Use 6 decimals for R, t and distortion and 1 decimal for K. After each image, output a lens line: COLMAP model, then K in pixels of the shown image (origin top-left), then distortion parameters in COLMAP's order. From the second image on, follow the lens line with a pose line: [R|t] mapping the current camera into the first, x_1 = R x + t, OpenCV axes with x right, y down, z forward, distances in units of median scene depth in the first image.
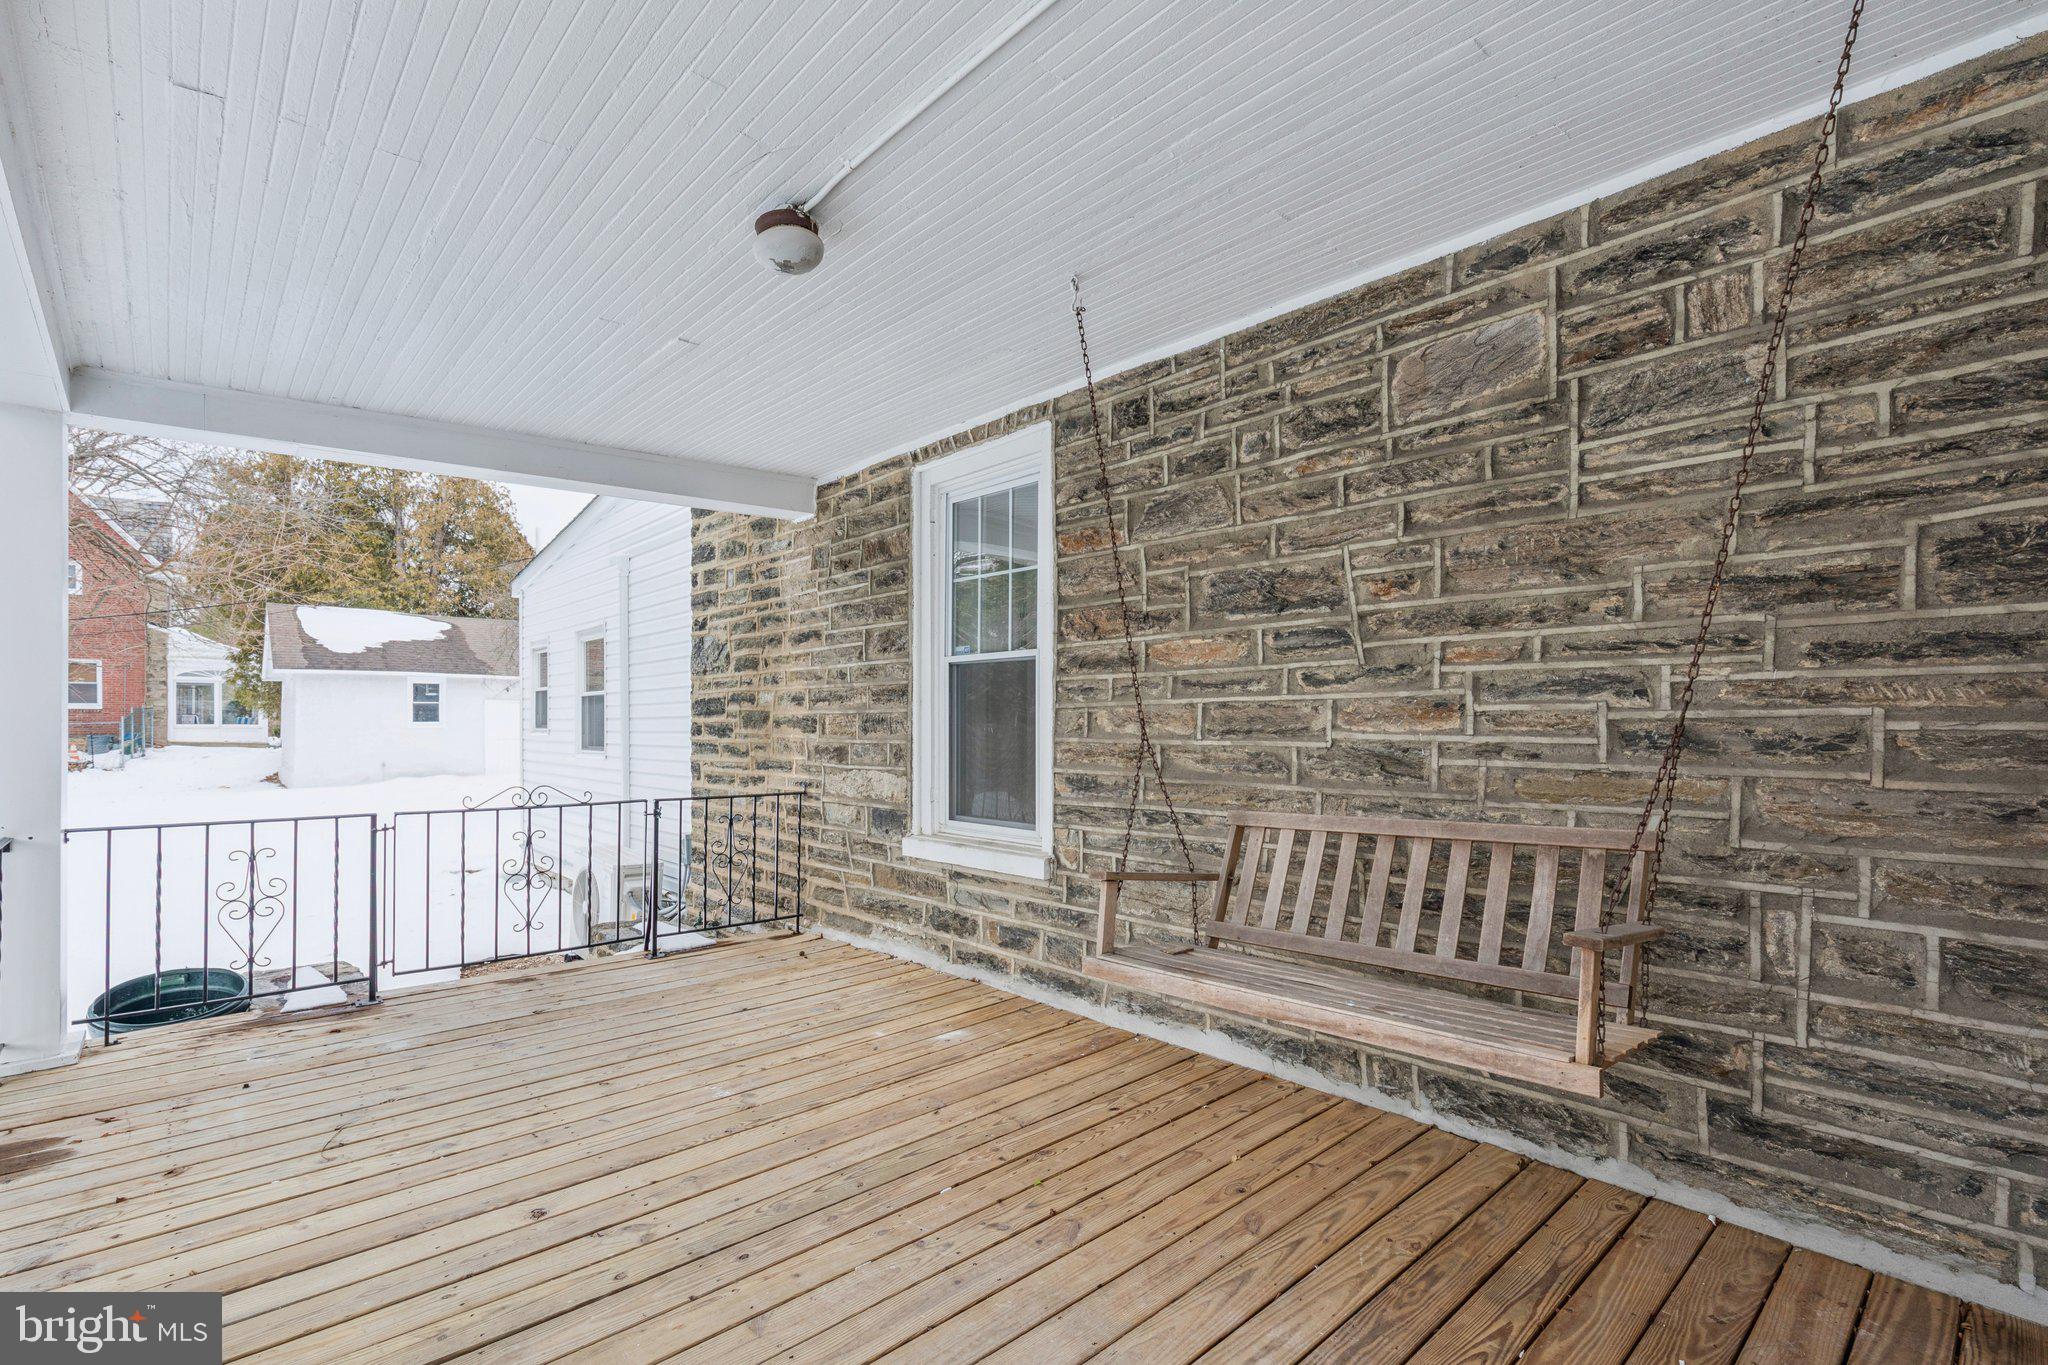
lens RADIAL K [[920.5, 0, 1025.8], [0, 920.5, 687.7], [0, 0, 1]] dist [0.008122, -0.000996]
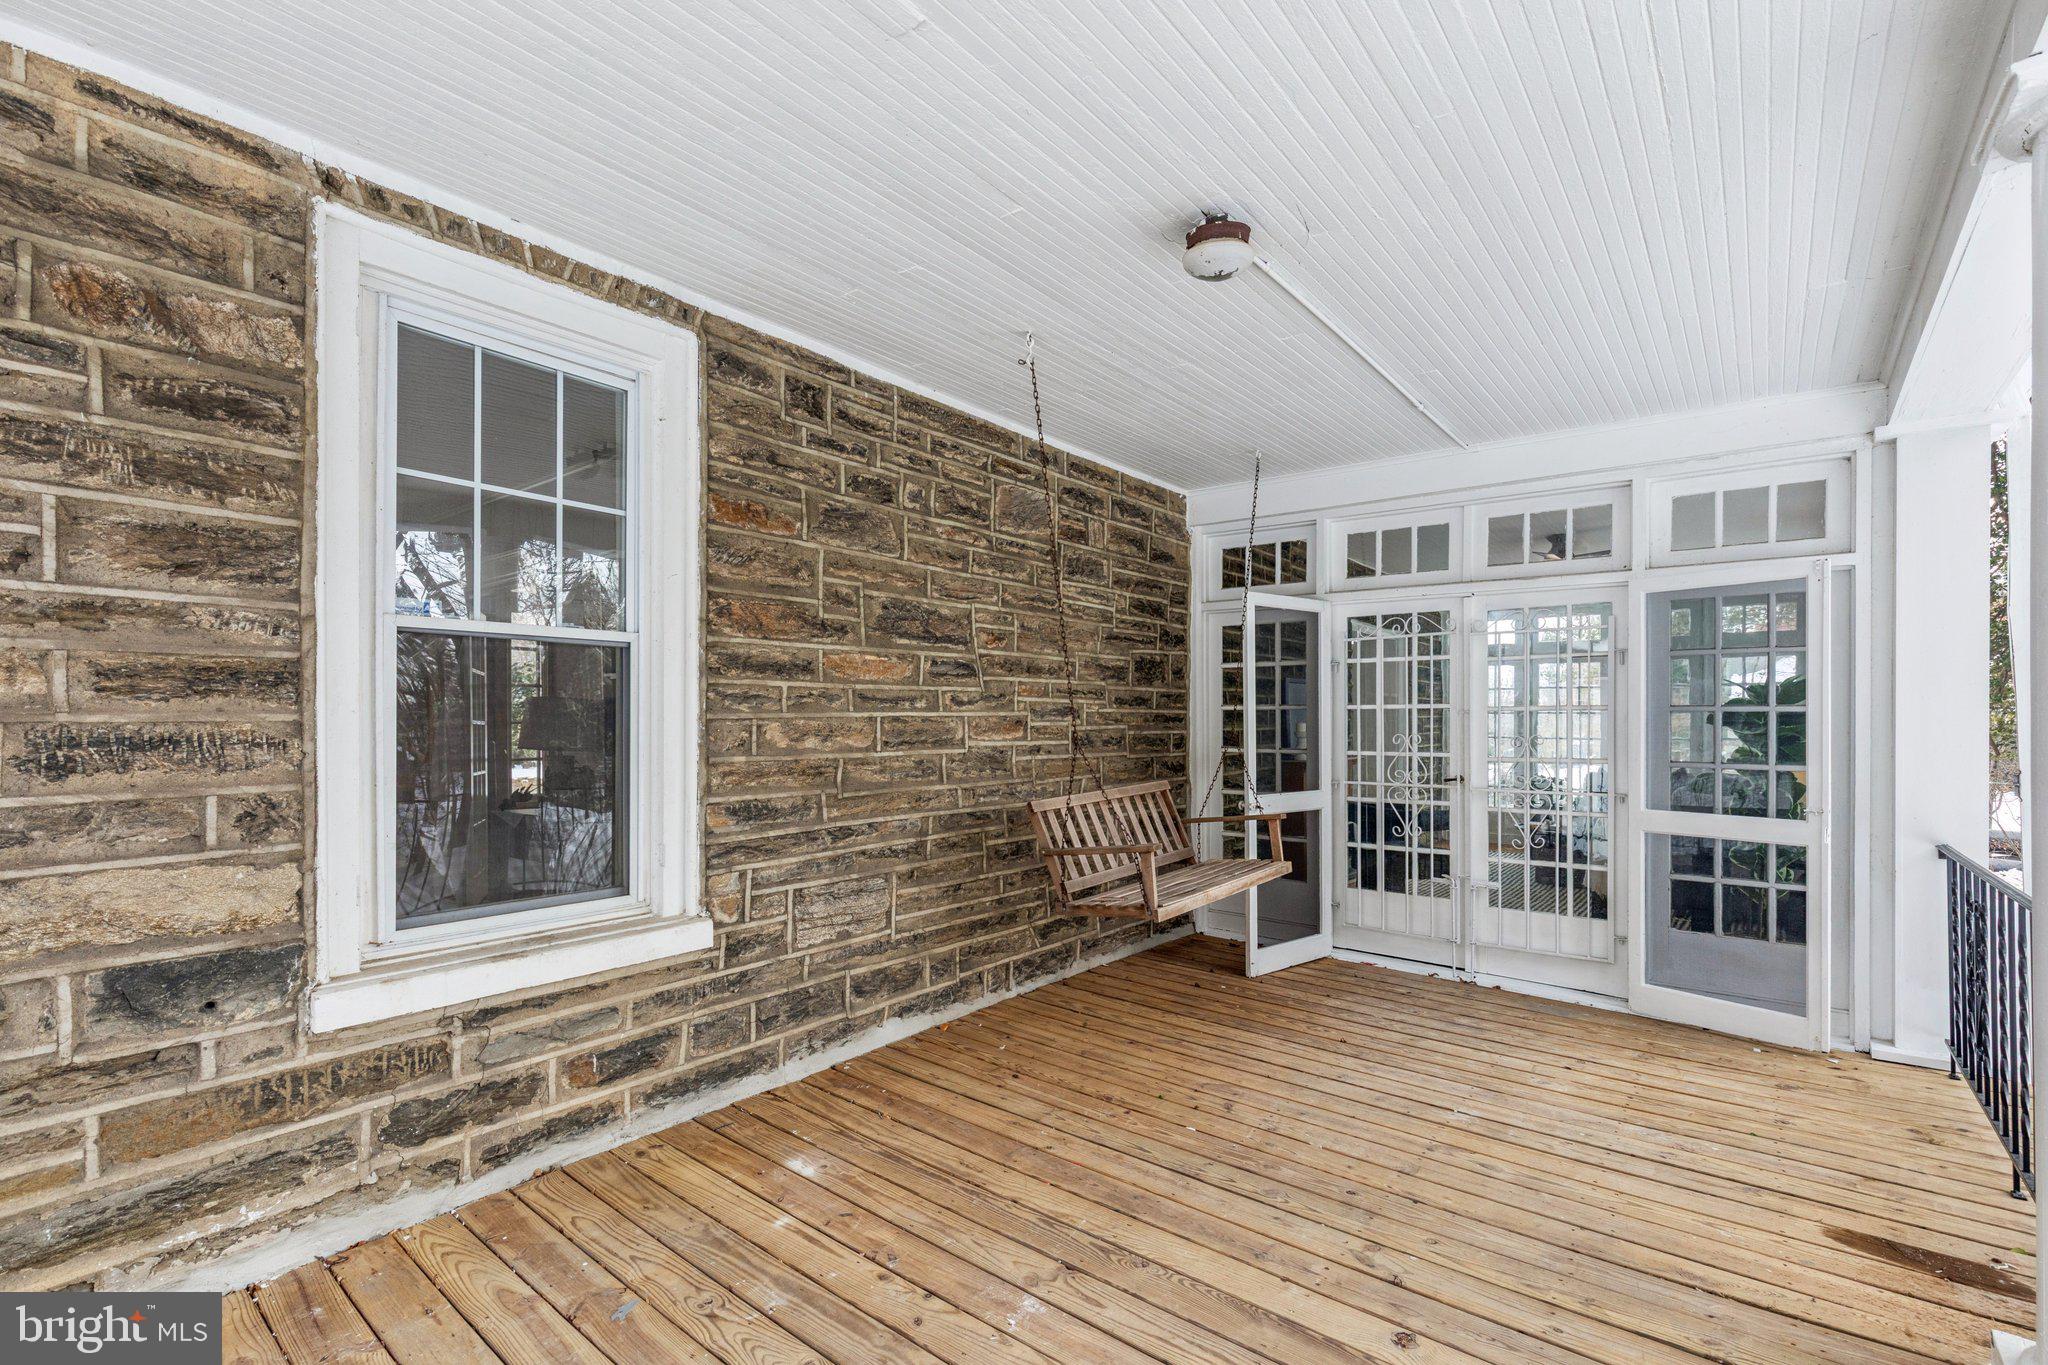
lens RADIAL K [[920.5, 0, 1025.8], [0, 920.5, 687.7], [0, 0, 1]] dist [0.008122, -0.000996]
pose [[-0.145279, 0.040102, 0.988578, -0.837639], [-0.033779, 0.998395, -0.045464, 0.024319], [-0.988814, -0.039998, -0.143691, 0.936098]]
